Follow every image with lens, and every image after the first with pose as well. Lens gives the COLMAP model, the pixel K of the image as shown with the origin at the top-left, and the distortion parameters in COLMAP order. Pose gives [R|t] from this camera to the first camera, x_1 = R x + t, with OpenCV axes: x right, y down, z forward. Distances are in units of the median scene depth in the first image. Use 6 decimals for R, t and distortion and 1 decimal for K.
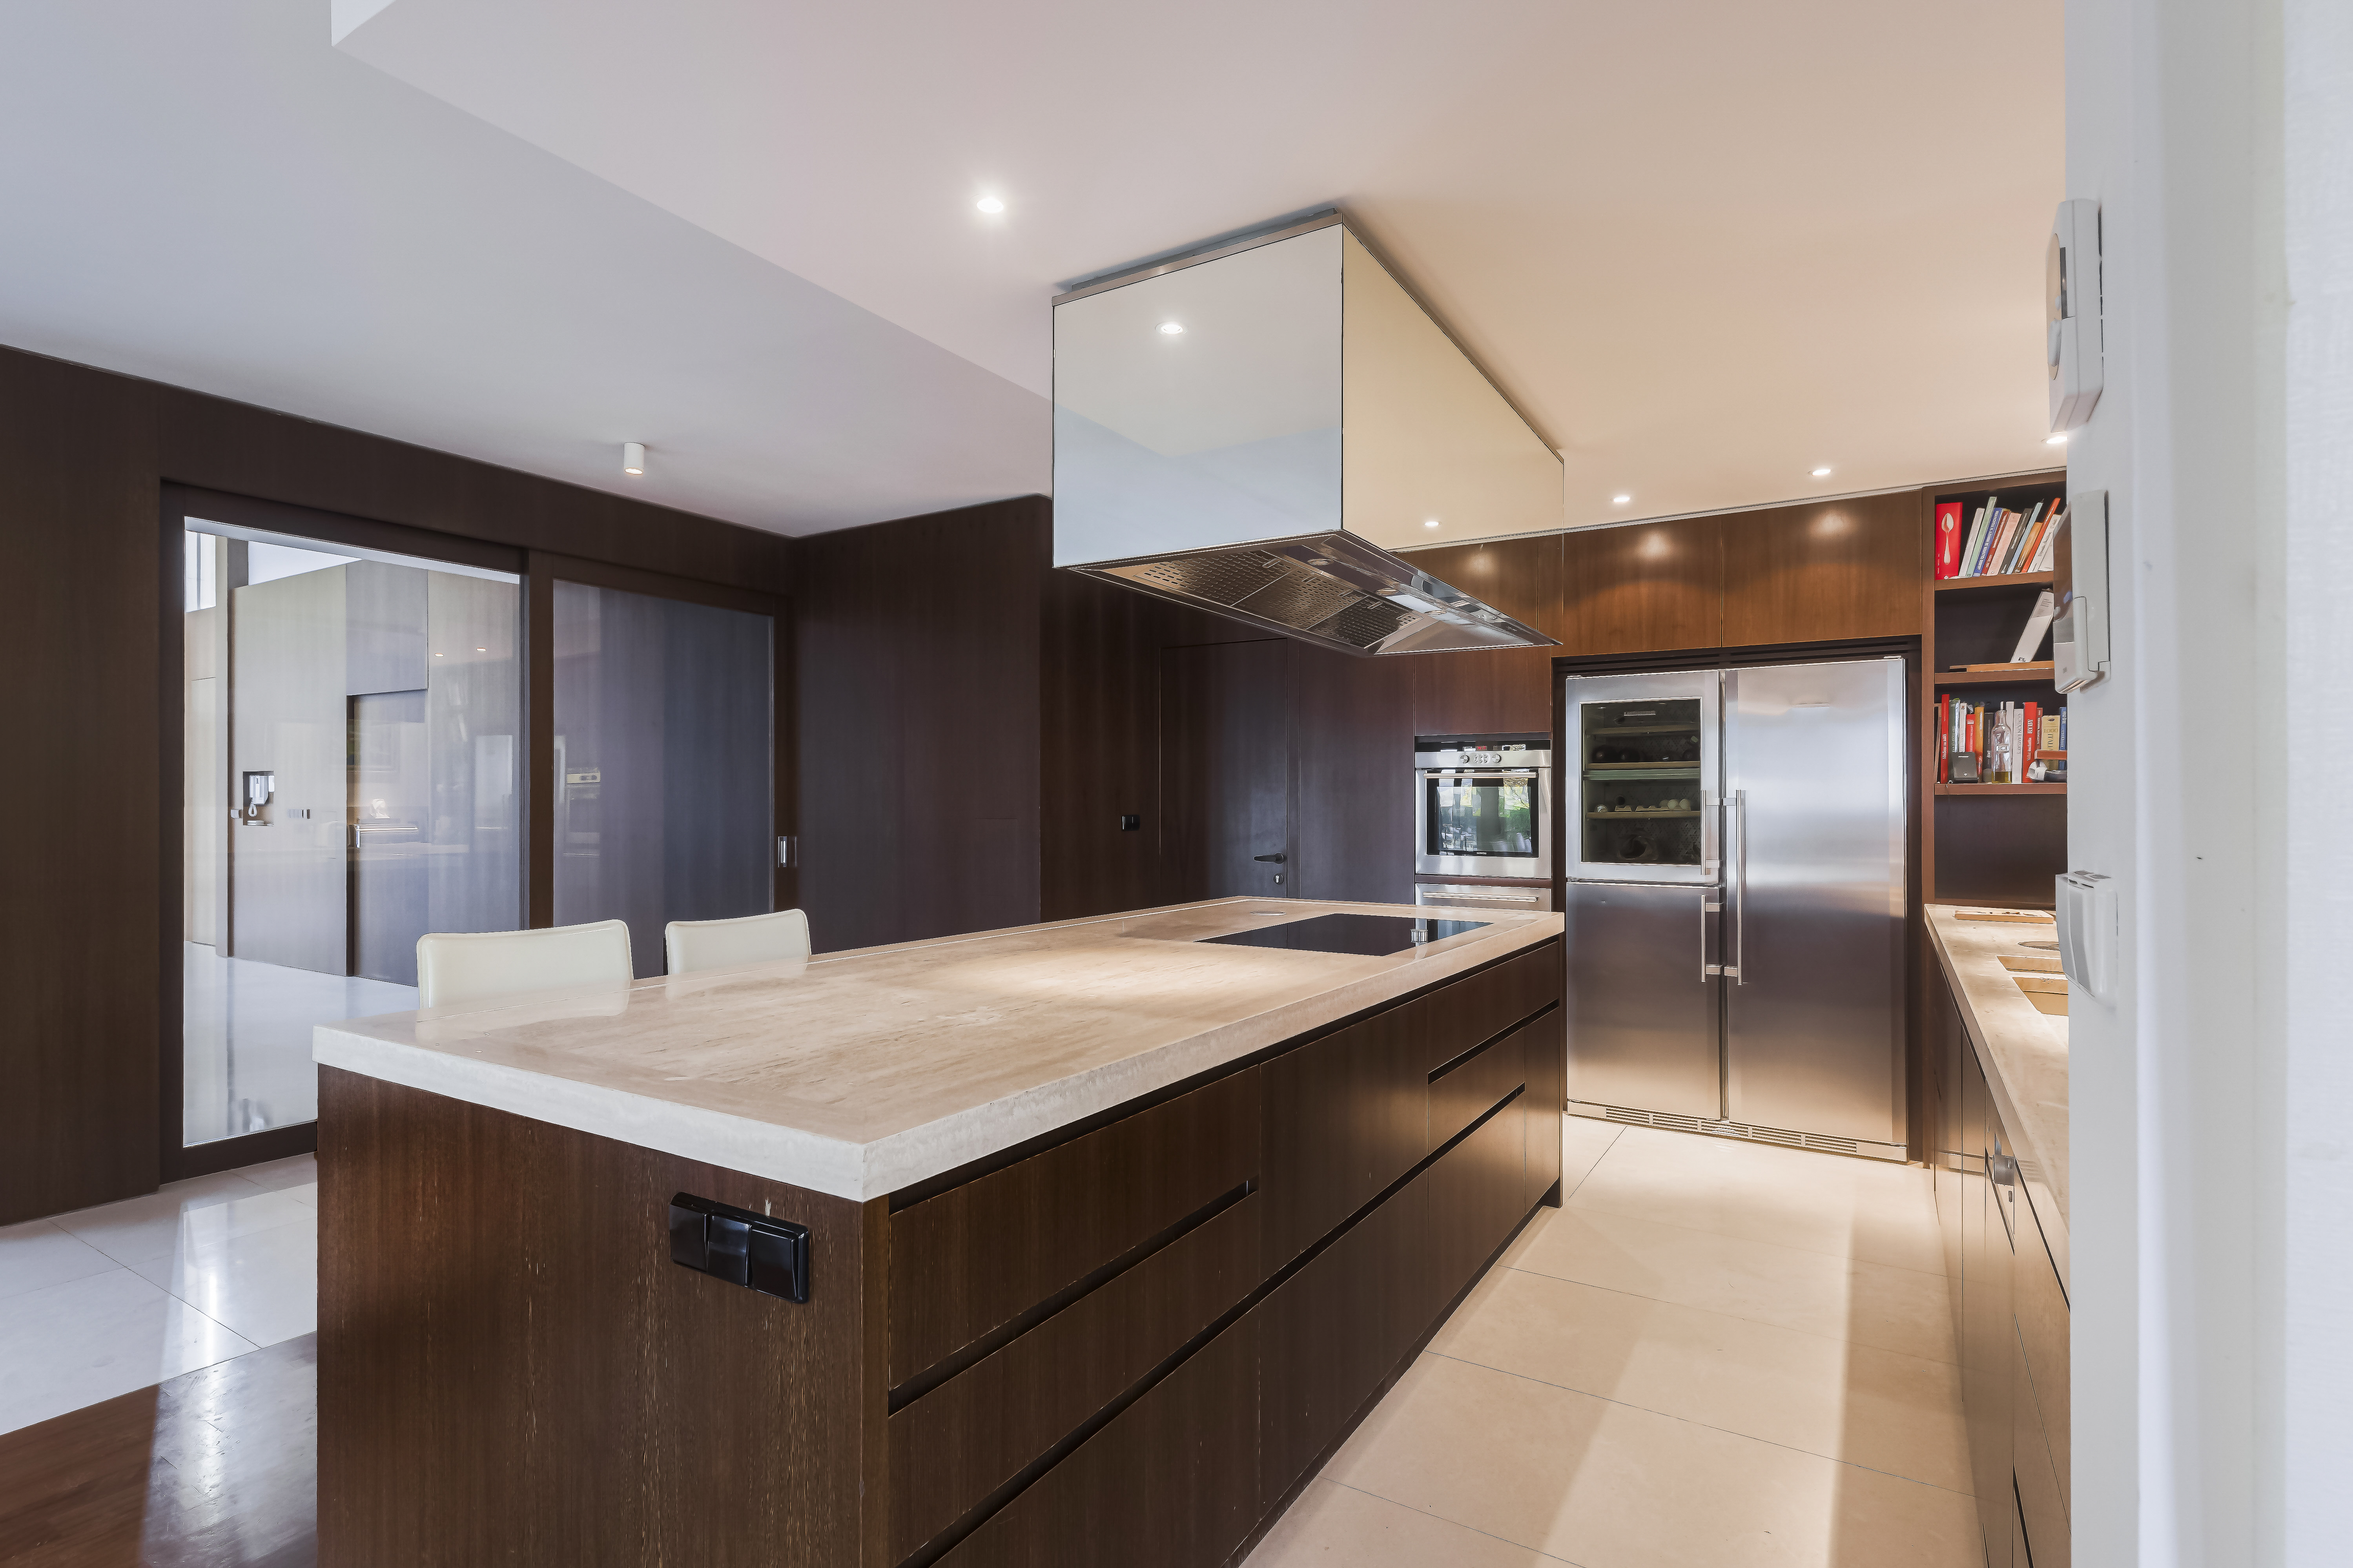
lens RADIAL K [[1140.5, 0, 1178.8], [0, 1140.5, 797.2], [0, 0, 1]] dist [0.000356, 0.000021]
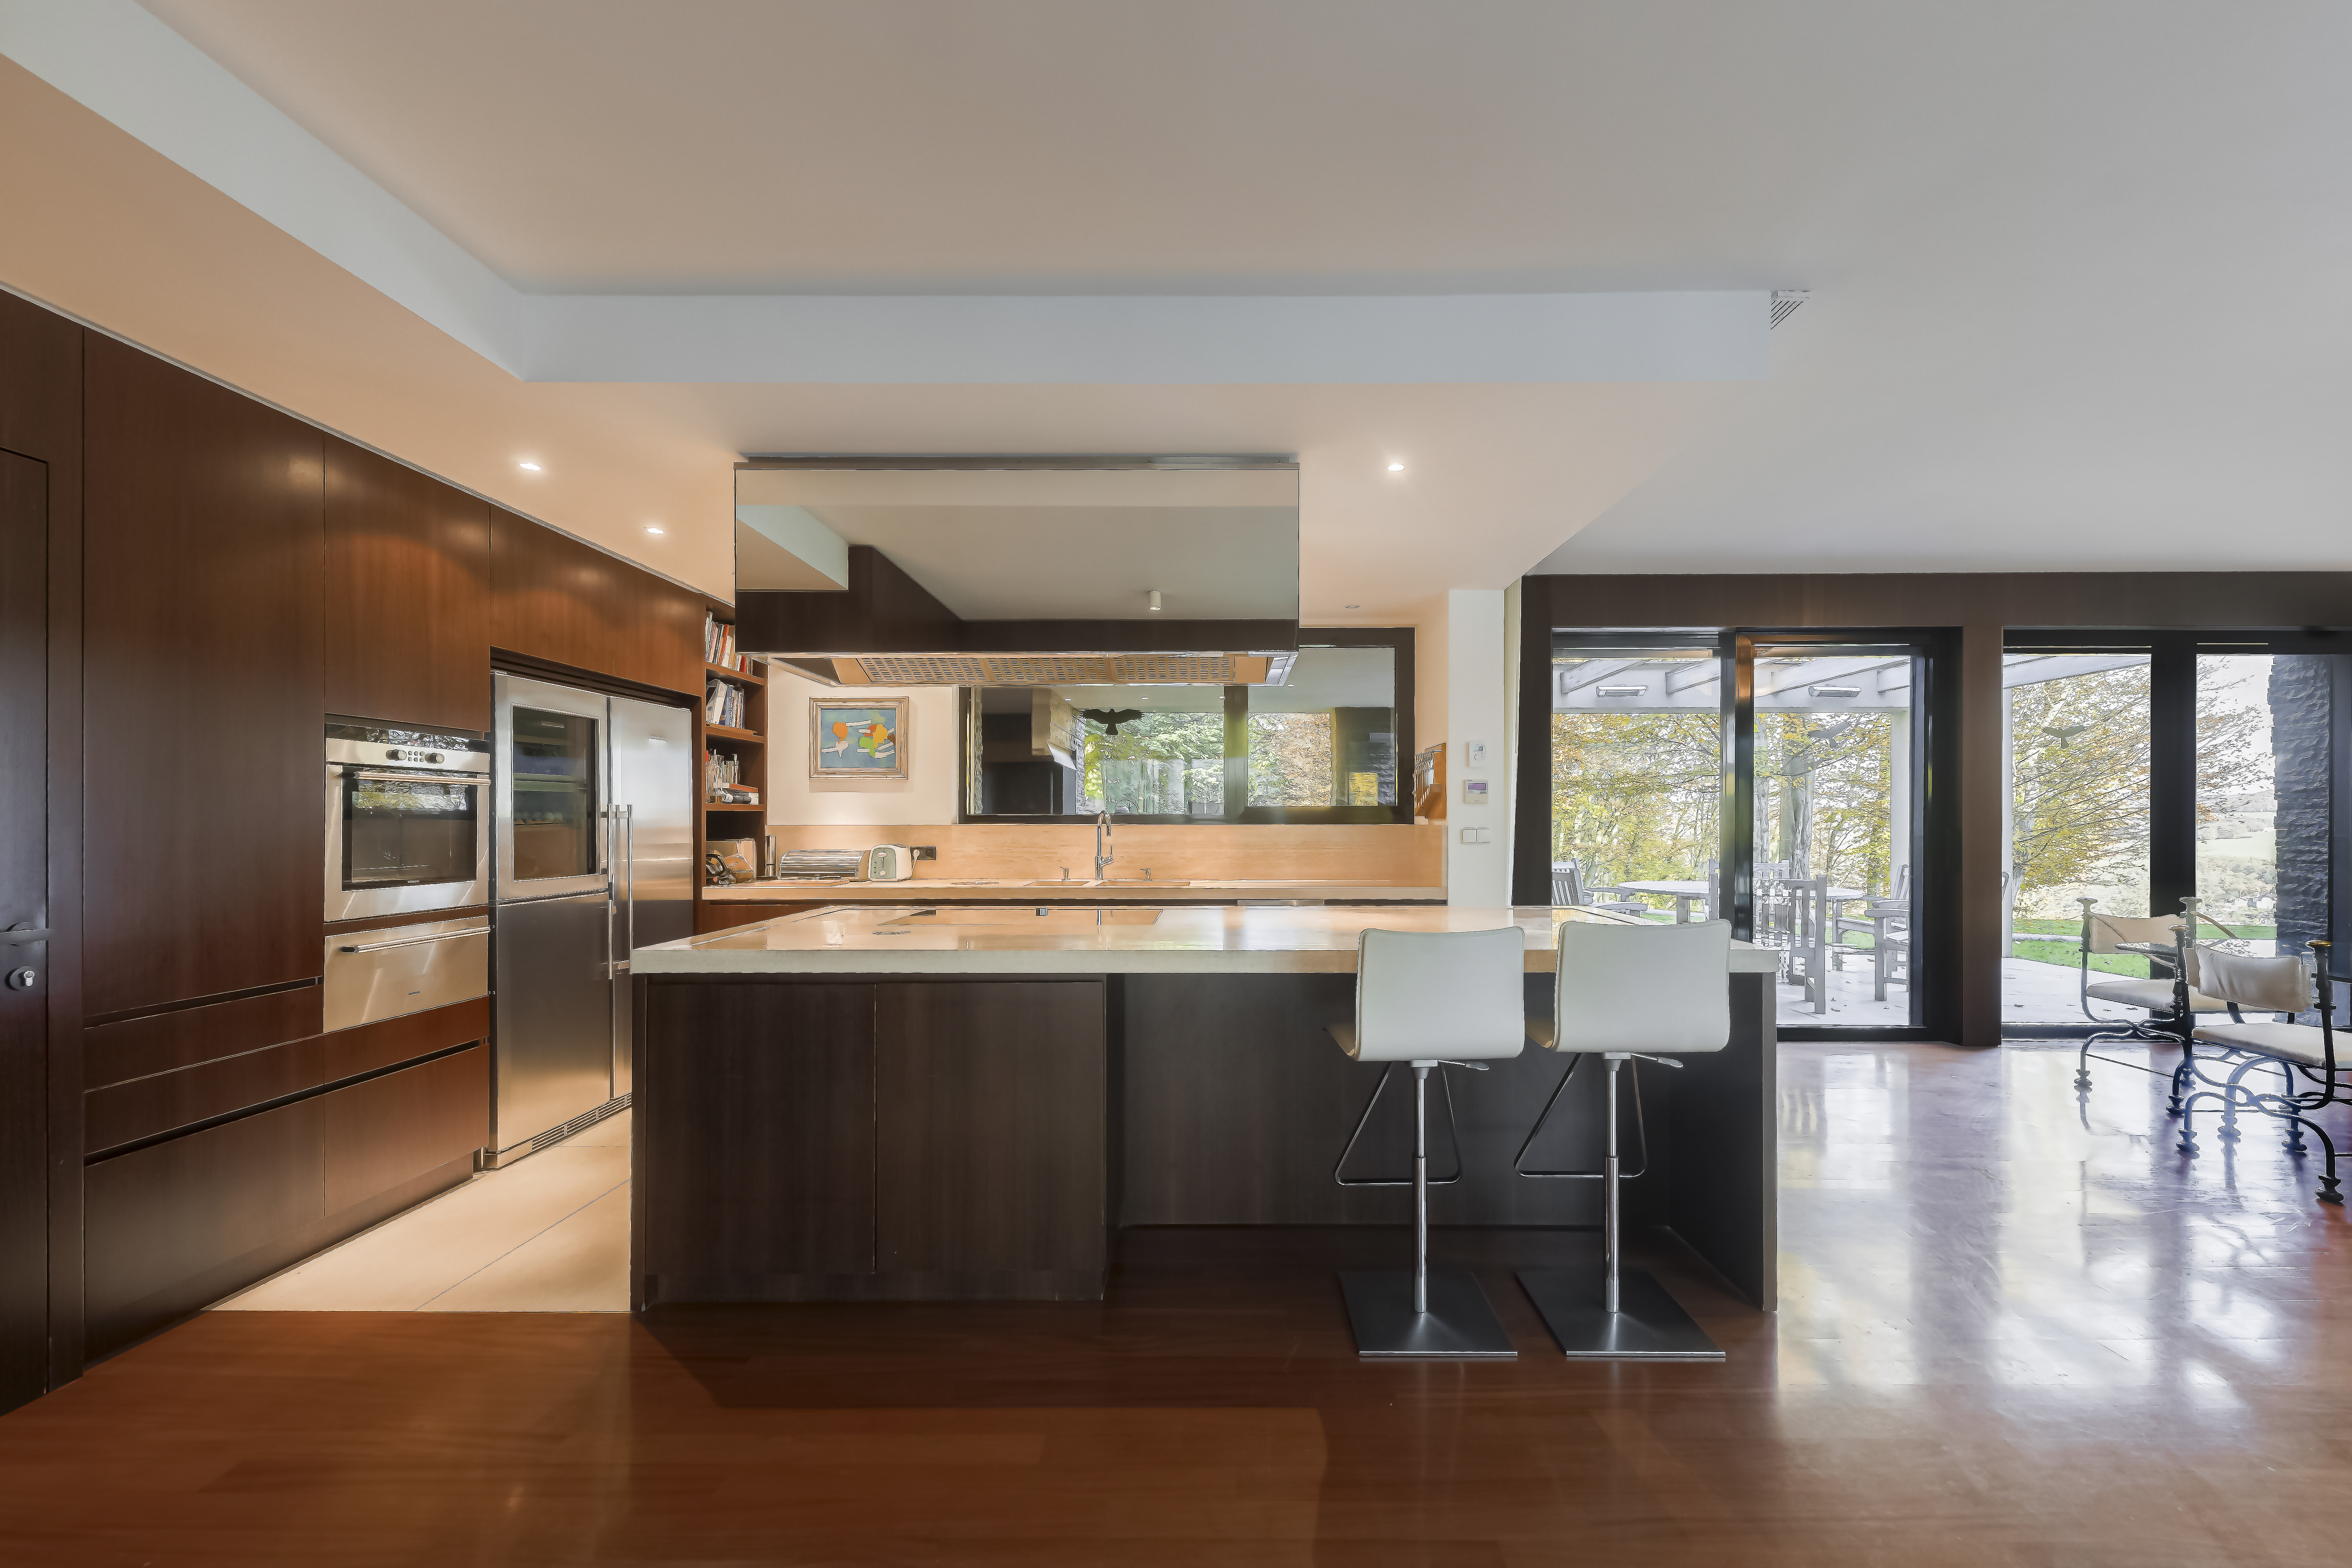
lens RADIAL K [[936.5, 0, 1181.7], [0, 936.5, 820.8], [0, 0, 1]] dist [-0.000475, -0.000190]
pose [[-0.519821, 0.000069, 0.854275, -0.555902], [-0.001818, 0.999998, -0.001187, 0.009634], [-0.854273, -0.002170, -0.519819, 0.934230]]
